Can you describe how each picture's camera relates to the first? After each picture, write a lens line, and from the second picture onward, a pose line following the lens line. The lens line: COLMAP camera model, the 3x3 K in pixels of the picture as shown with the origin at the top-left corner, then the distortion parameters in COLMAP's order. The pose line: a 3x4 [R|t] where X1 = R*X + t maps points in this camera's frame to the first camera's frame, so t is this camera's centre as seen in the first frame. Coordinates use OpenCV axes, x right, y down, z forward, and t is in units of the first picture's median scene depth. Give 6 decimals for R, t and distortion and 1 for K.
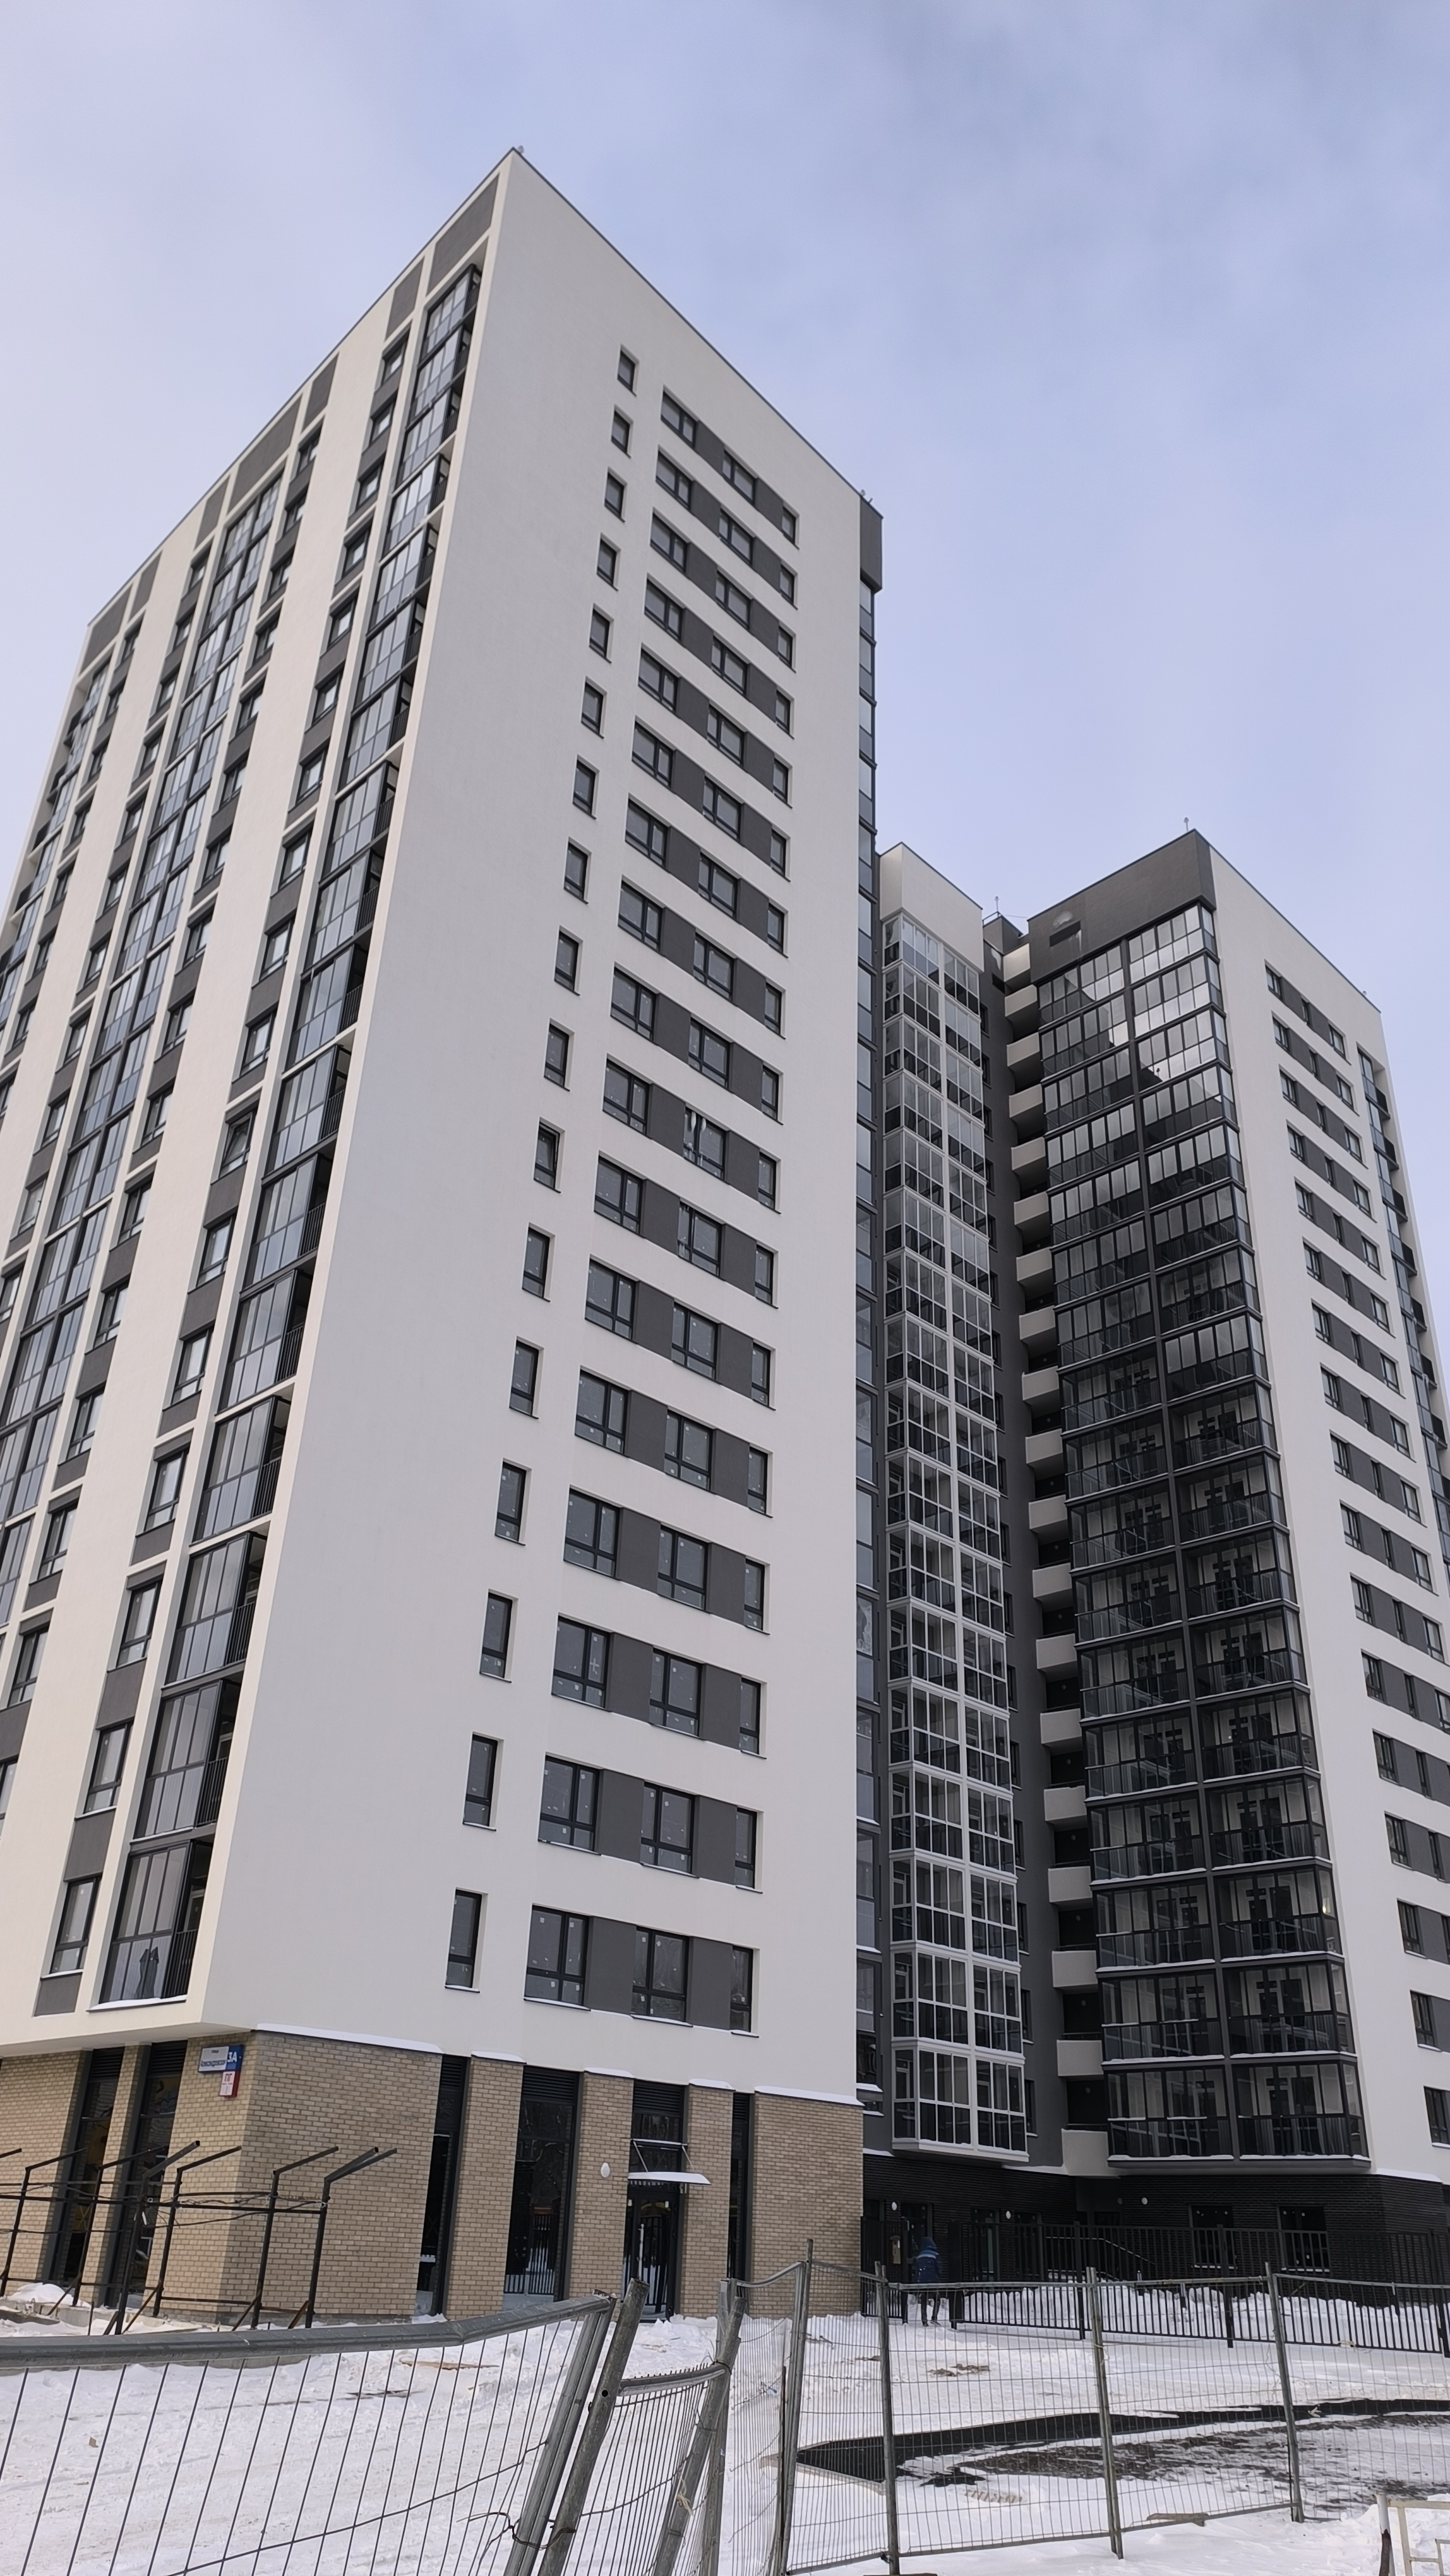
lens RADIAL K [[1756.6, 0, 746.7], [0, 1756.6, 1296.5], [0, 0, 1]] dist [-0.000353, -0.001766]
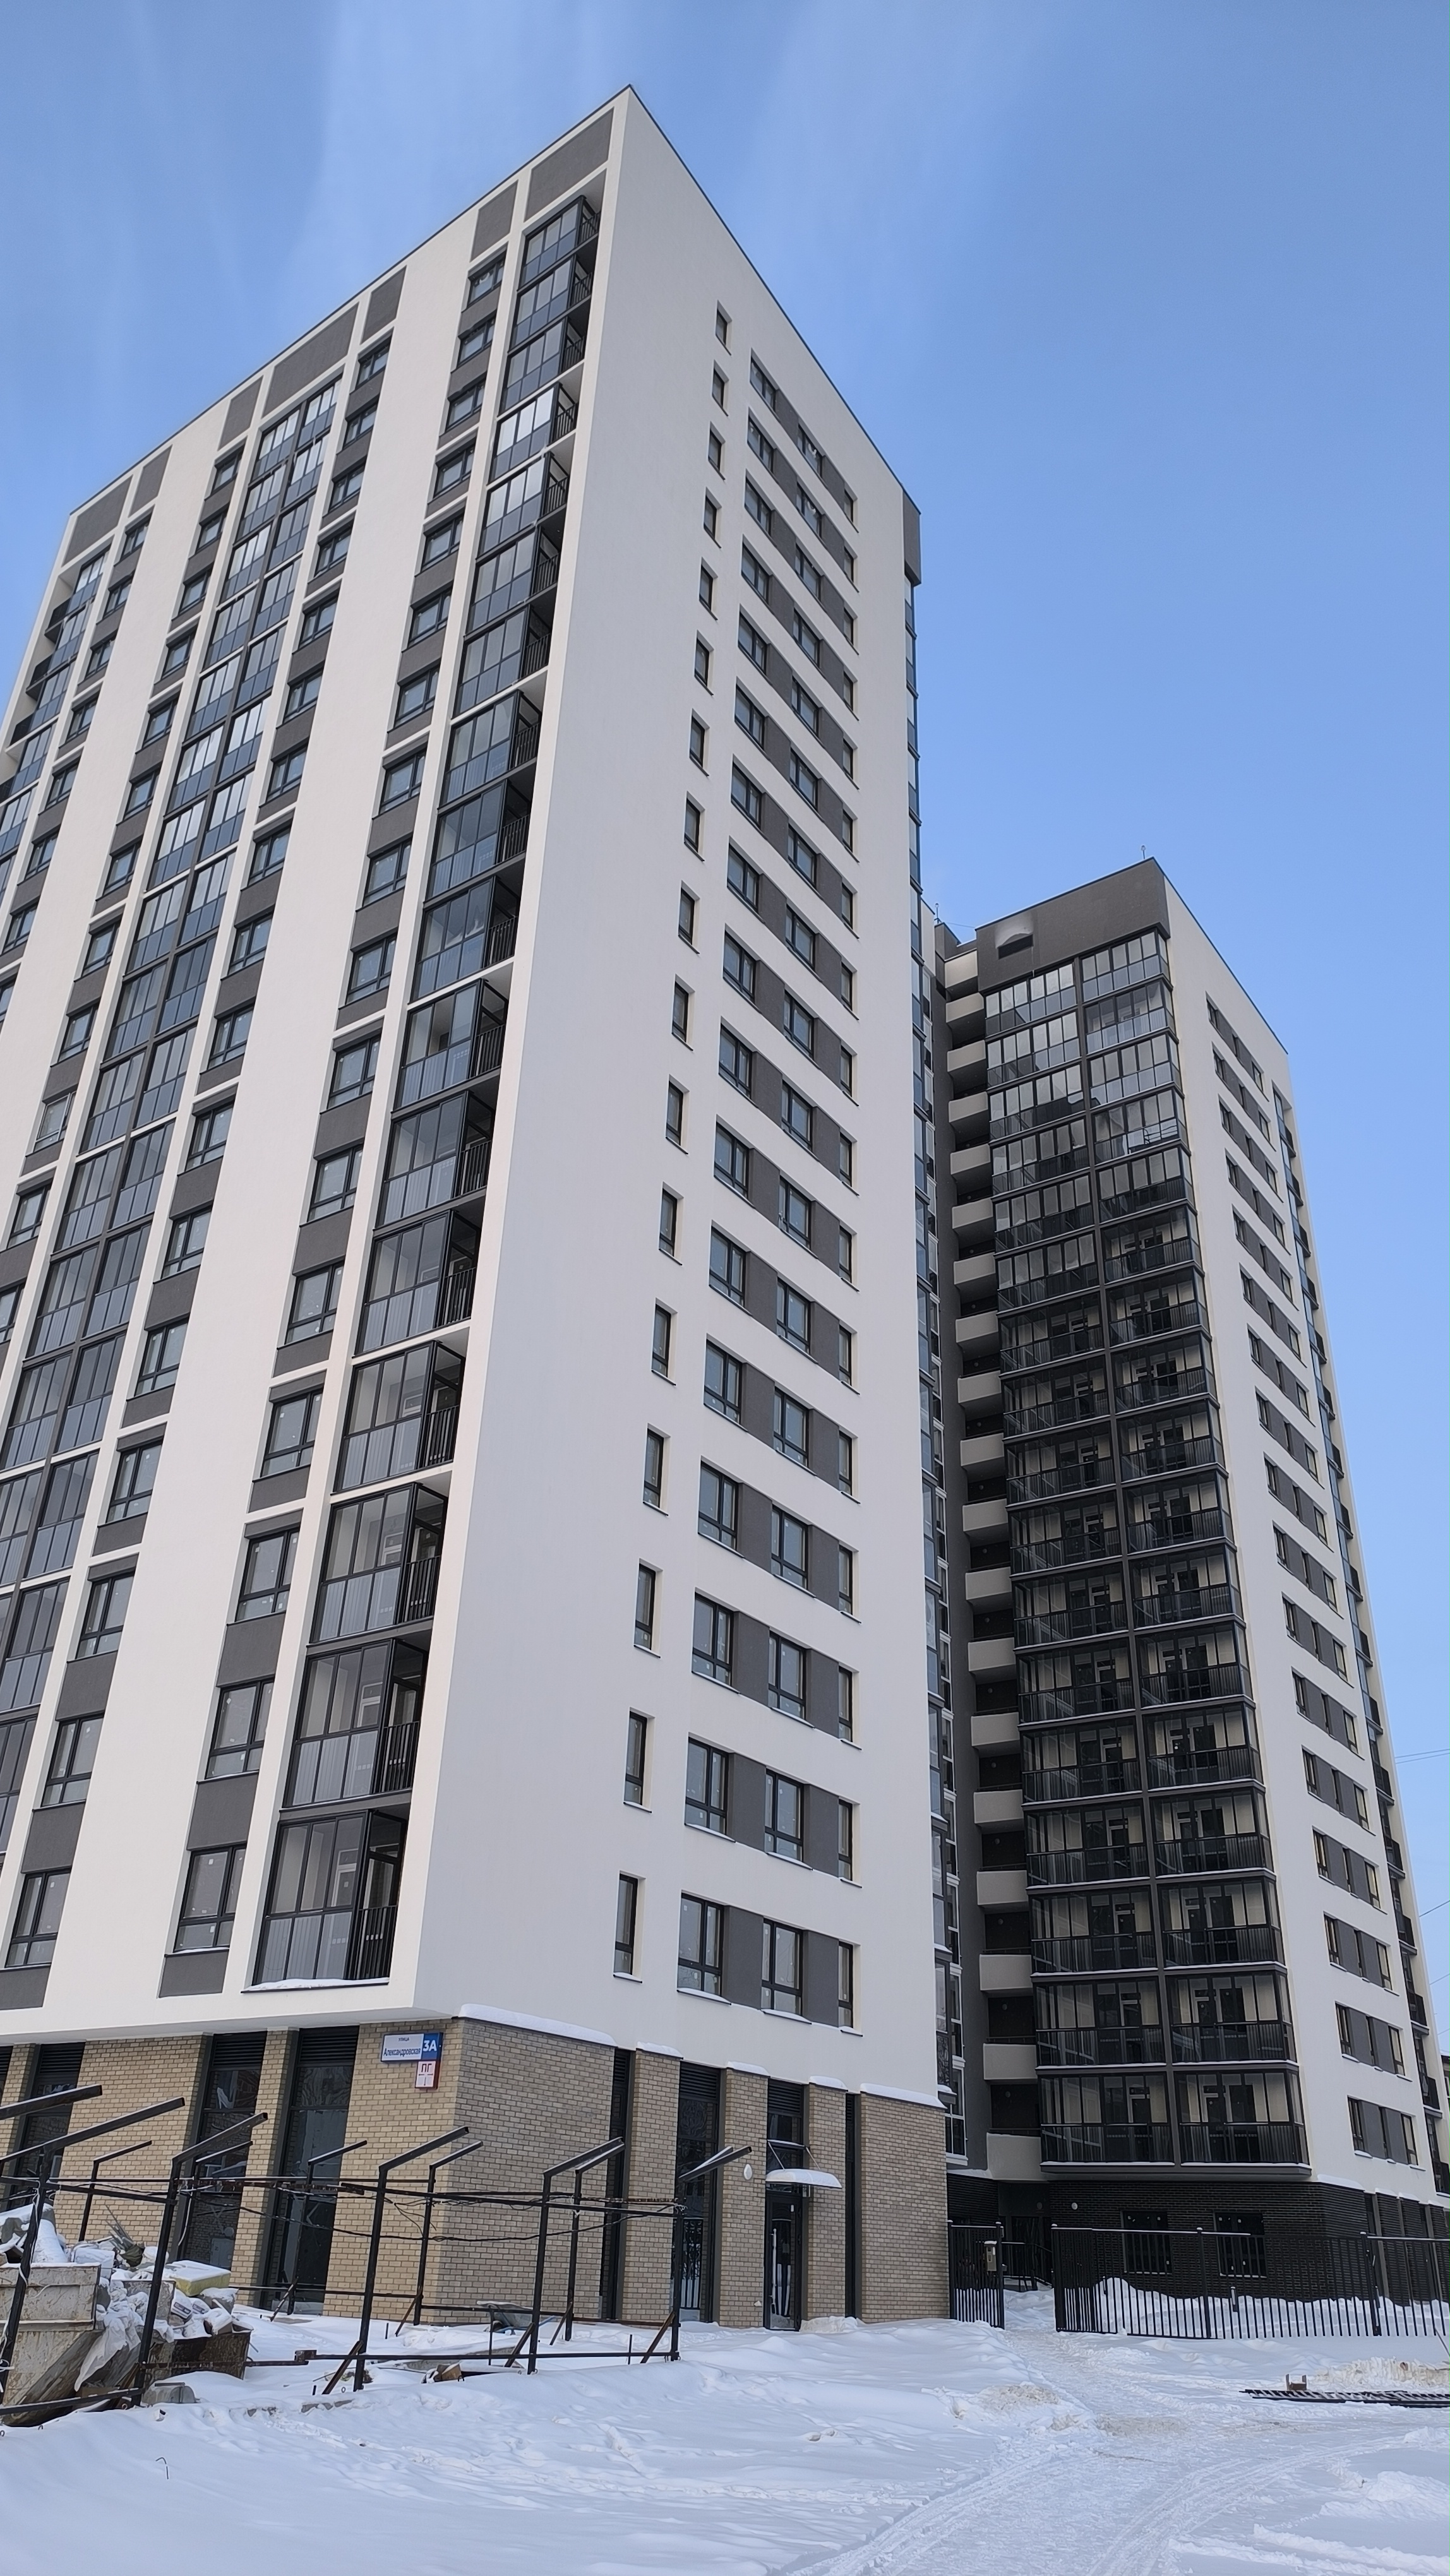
lens RADIAL K [[1756.6, 0, 719.9], [0, 1756.6, 1275.3], [0, 0, 1]] dist [-0.000353, -0.001766]
pose [[0.988489, 0.077651, 0.129843, -0.209004], [-0.076410, 0.996971, -0.014516, 0.020141], [-0.130577, 0.004427, 0.991428, 0.040216]]
